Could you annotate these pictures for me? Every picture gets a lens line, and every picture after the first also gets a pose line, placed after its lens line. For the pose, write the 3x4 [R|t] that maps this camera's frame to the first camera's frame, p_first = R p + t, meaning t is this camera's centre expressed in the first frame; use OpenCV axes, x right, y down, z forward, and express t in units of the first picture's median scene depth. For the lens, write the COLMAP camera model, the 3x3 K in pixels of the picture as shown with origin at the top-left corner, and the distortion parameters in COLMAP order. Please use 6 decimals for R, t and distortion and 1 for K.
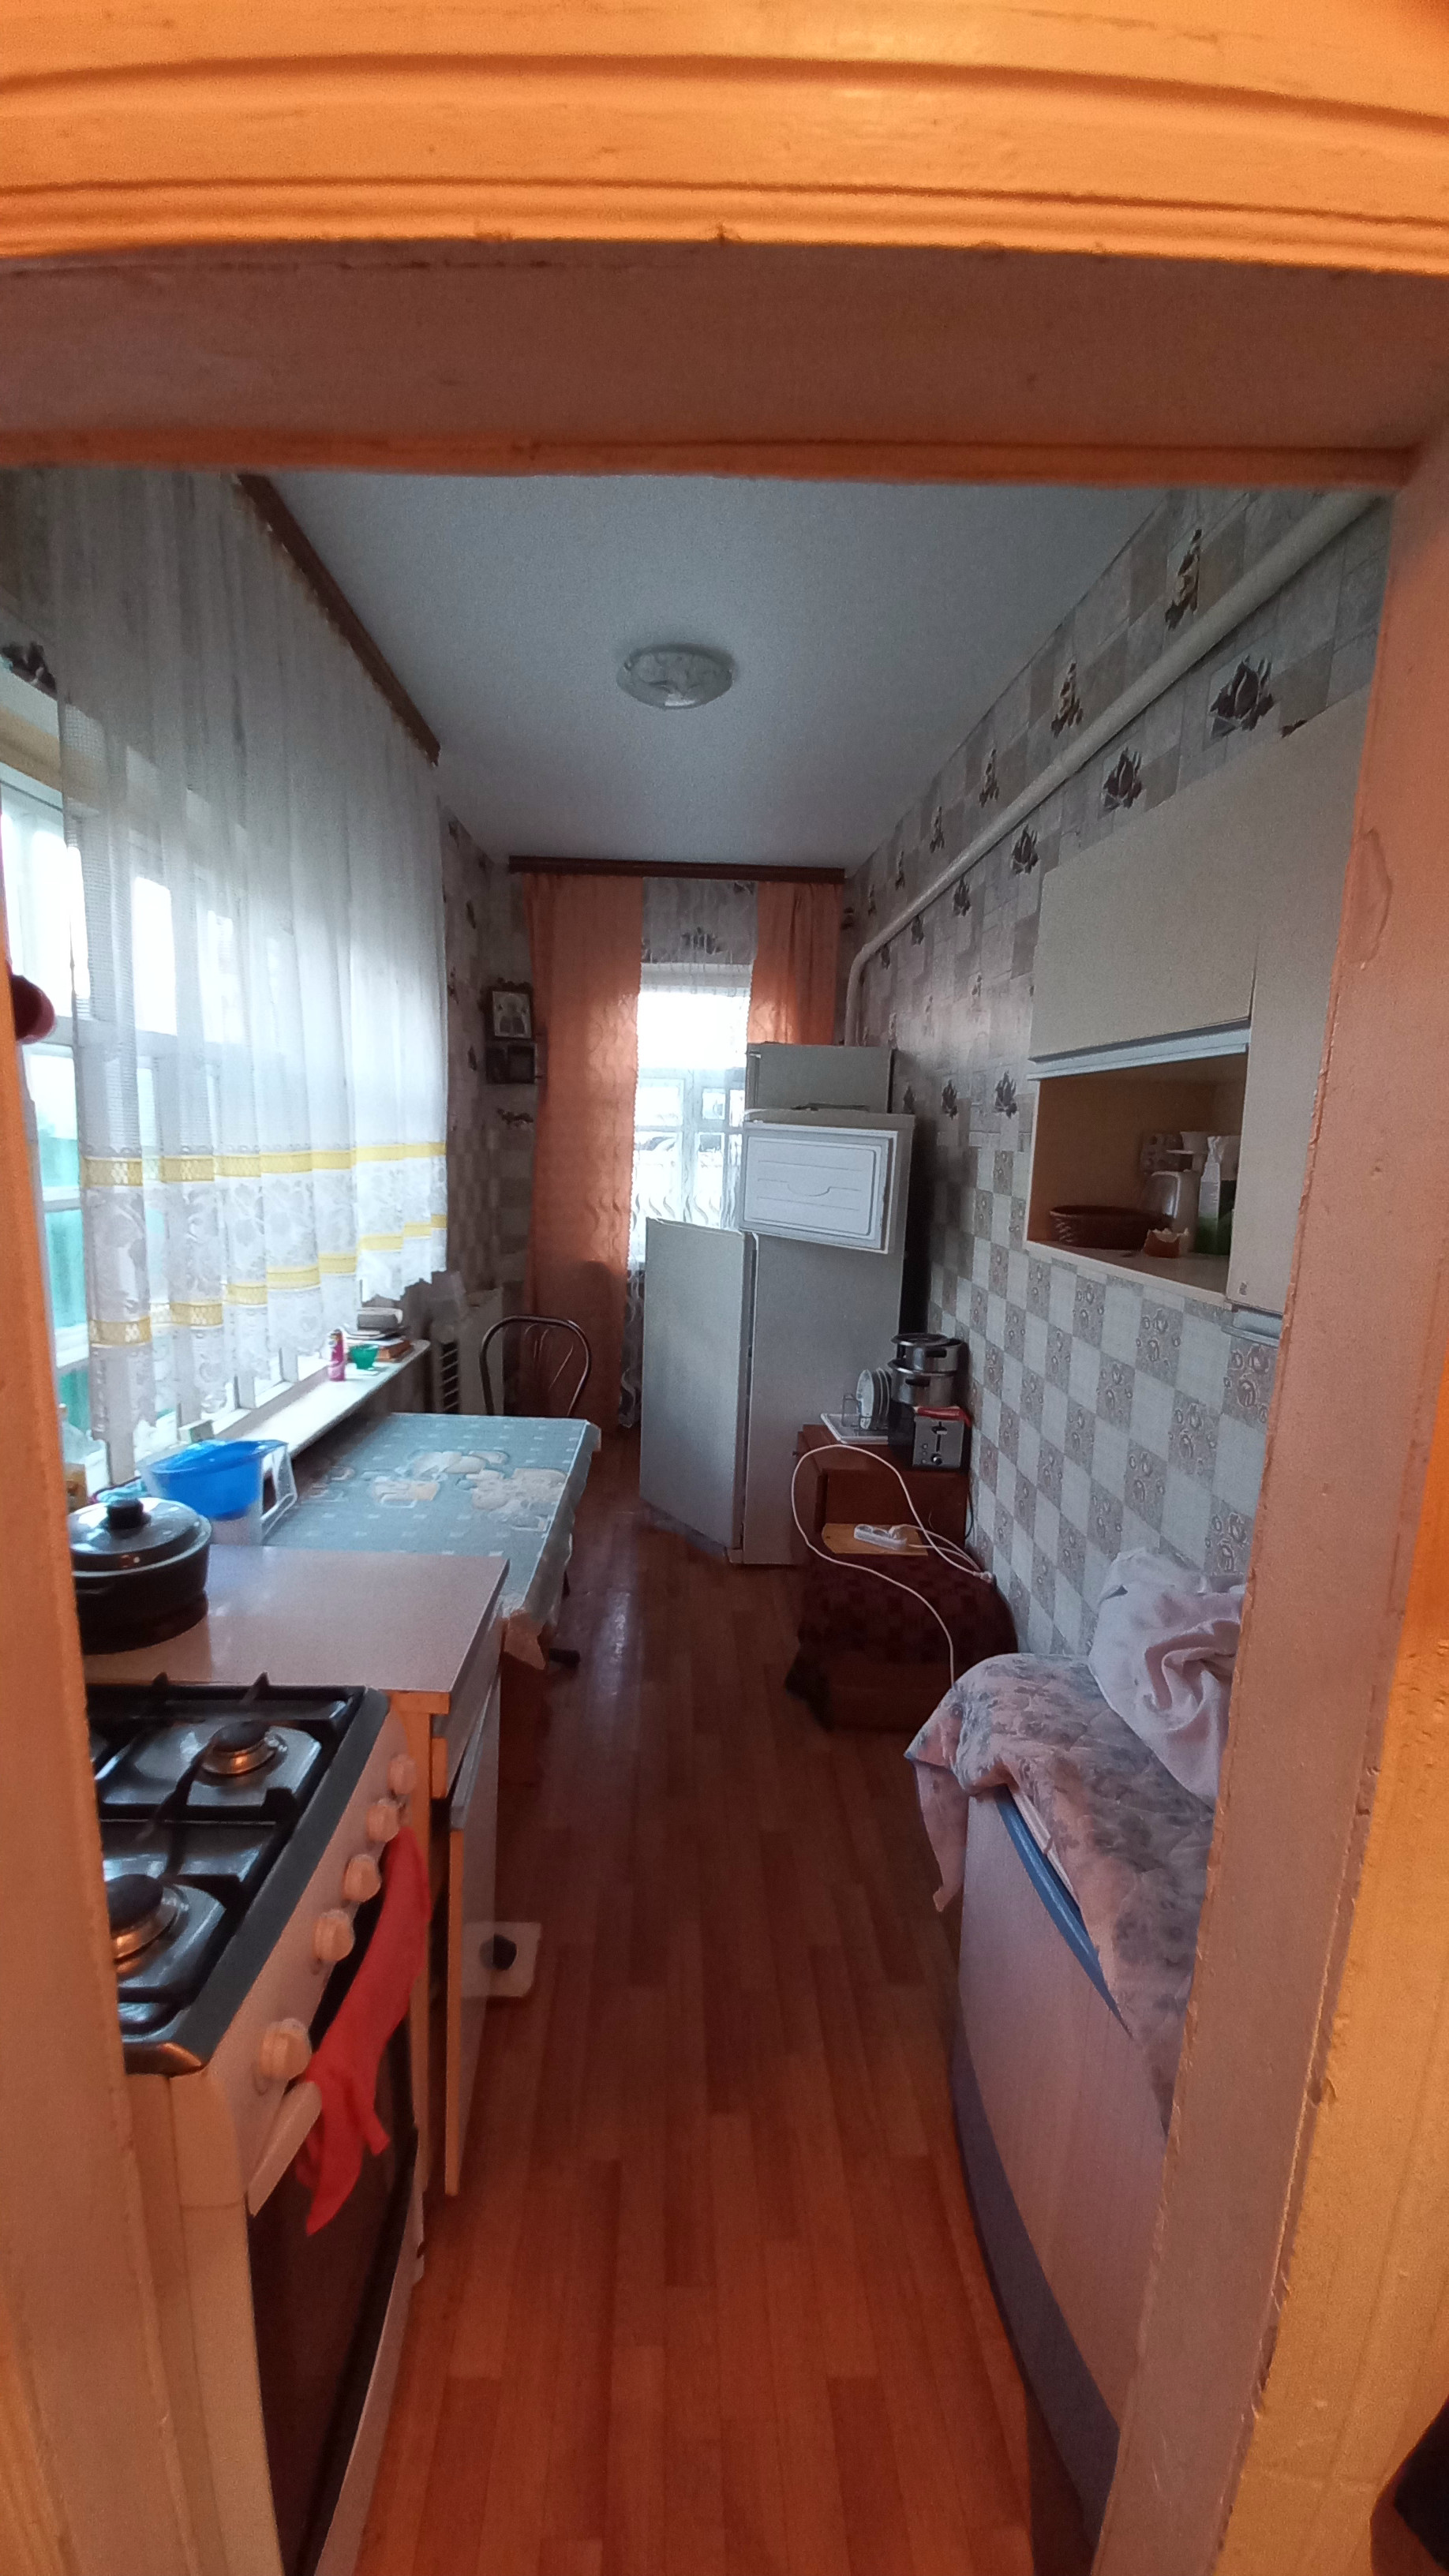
lens RADIAL K [[1003.0, 0, 710.1], [0, 1003.0, 1290.8], [0, 0, 1]] dist [0.004254, -0.006837]
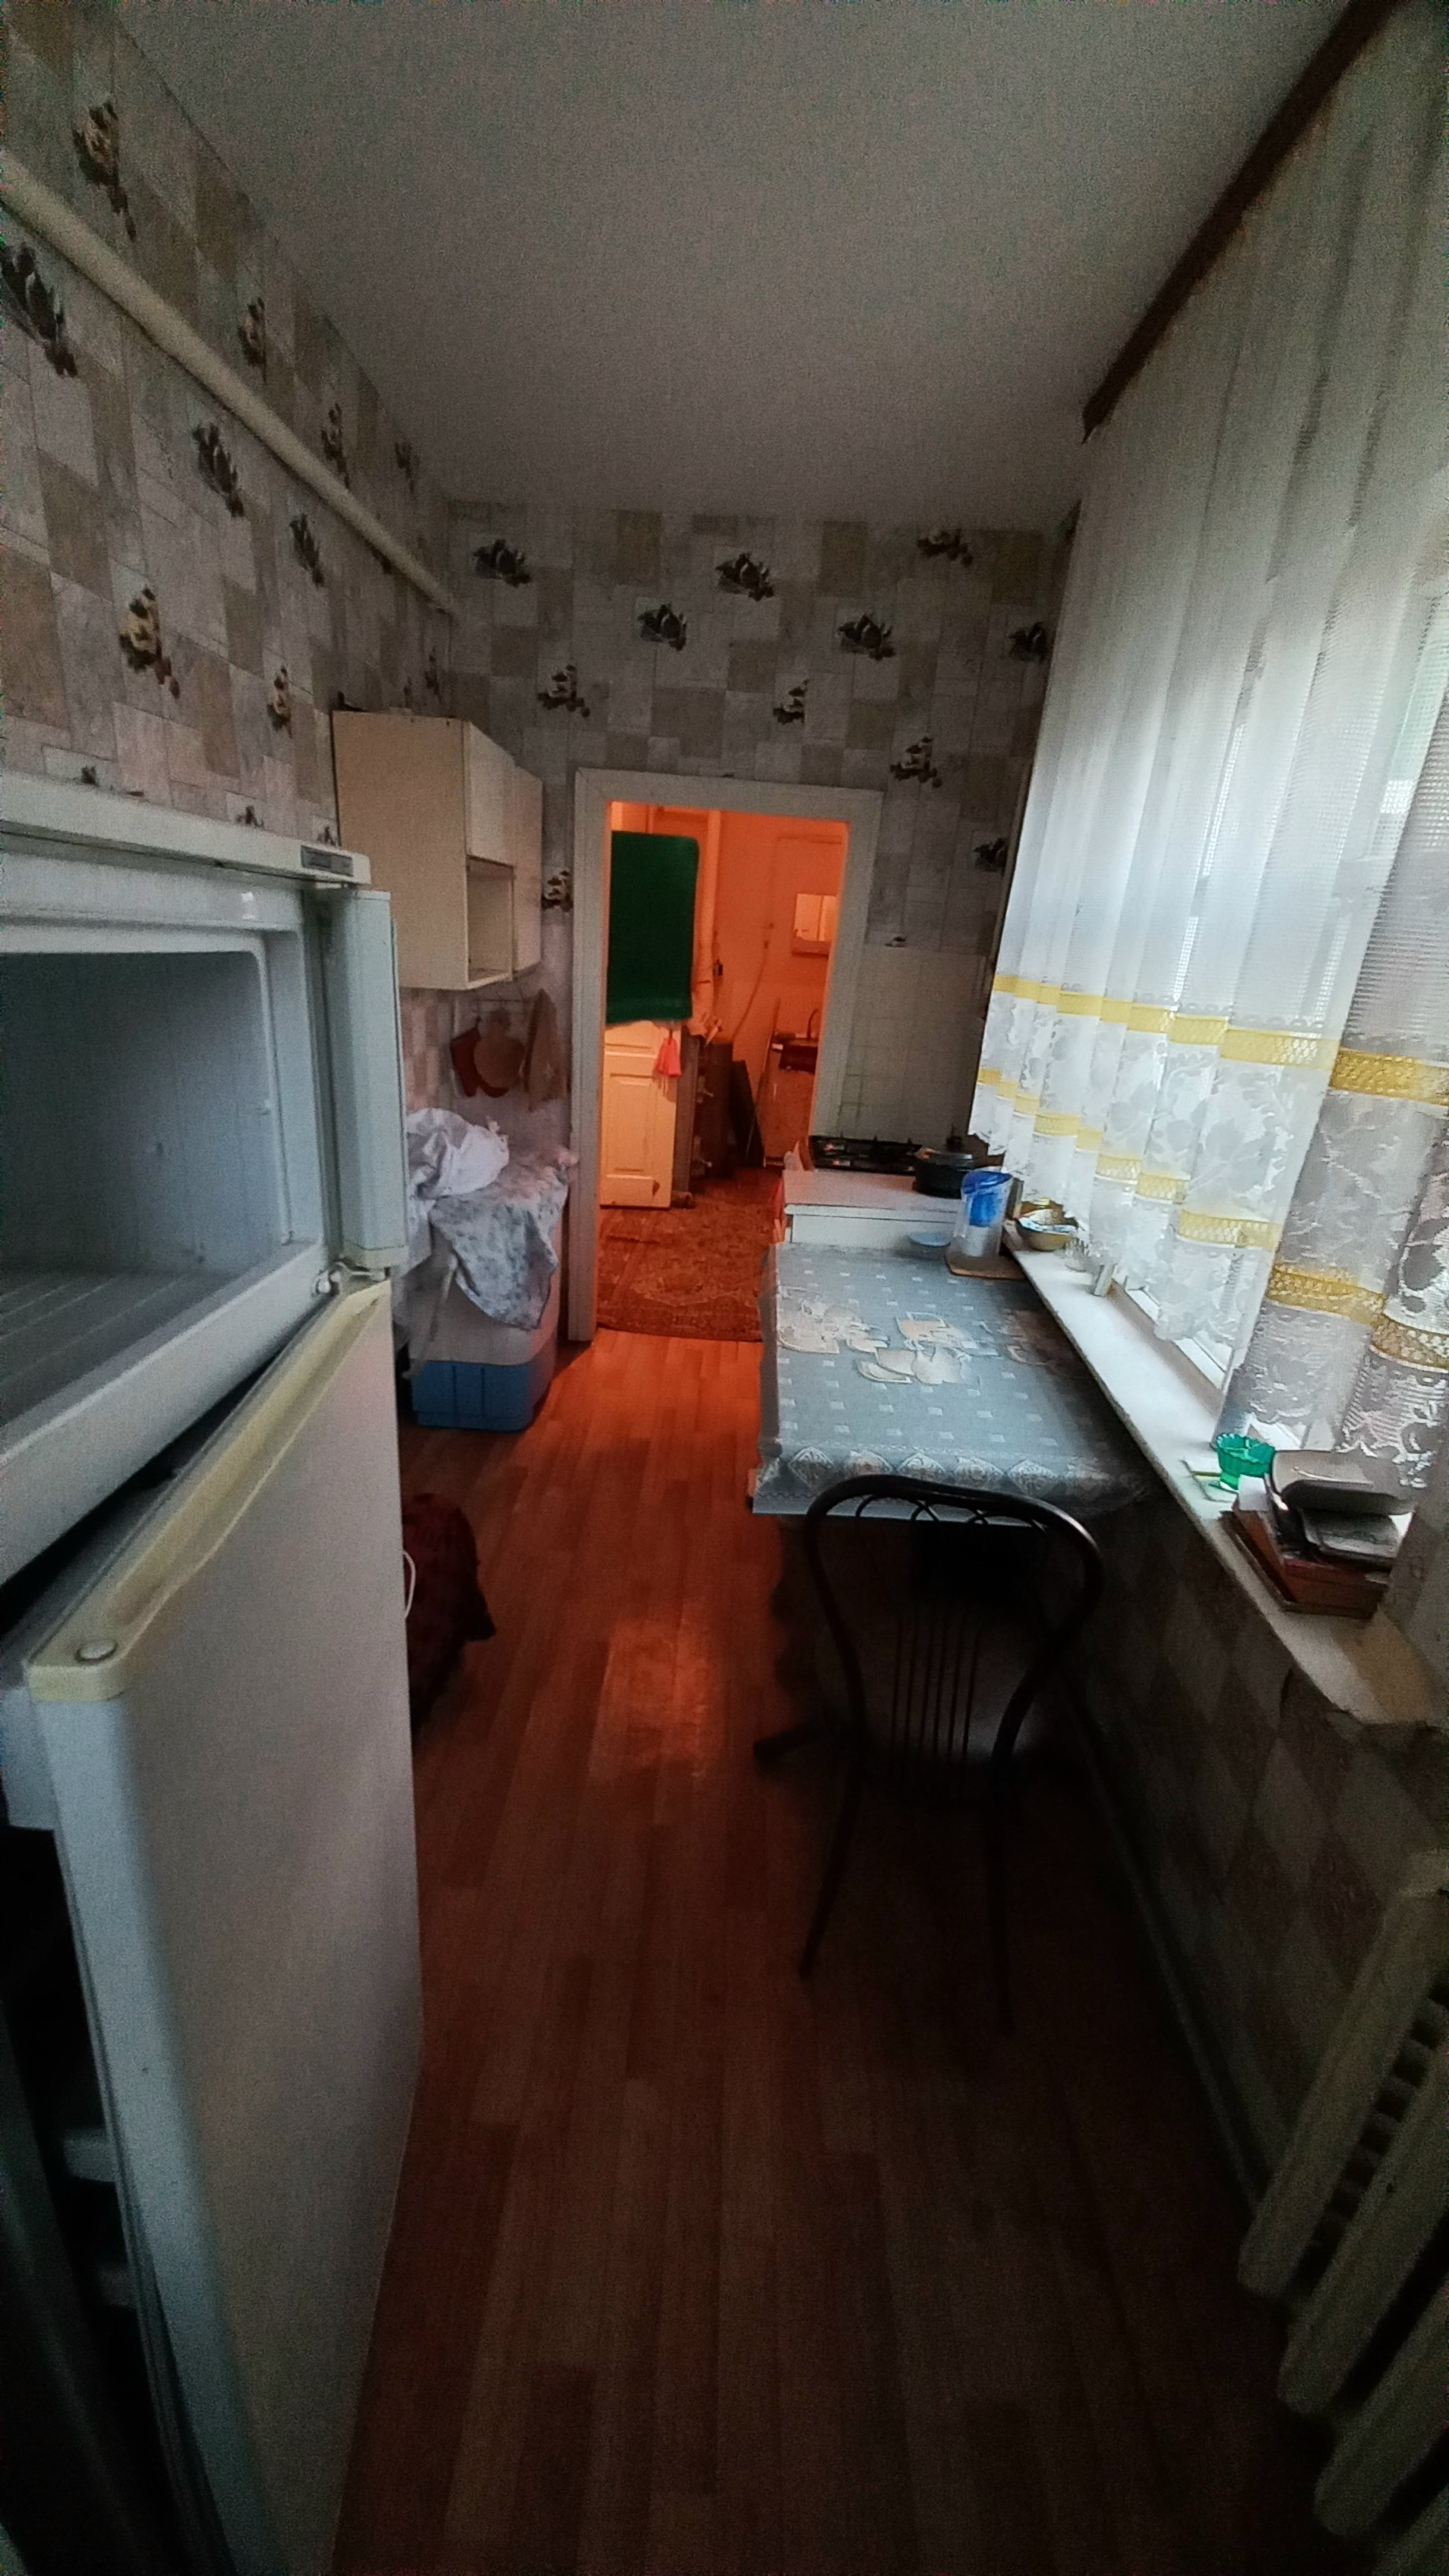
lens RADIAL K [[1003.0, 0, 725.3], [0, 1003.0, 1298.9], [0, 0, 1]] dist [0.004254, -0.006837]
pose [[-0.993614, -0.110833, 0.021140, -0.113097], [-0.084957, 0.858196, 0.506243, -0.310414], [-0.074250, 0.501214, -0.862132, 1.816999]]
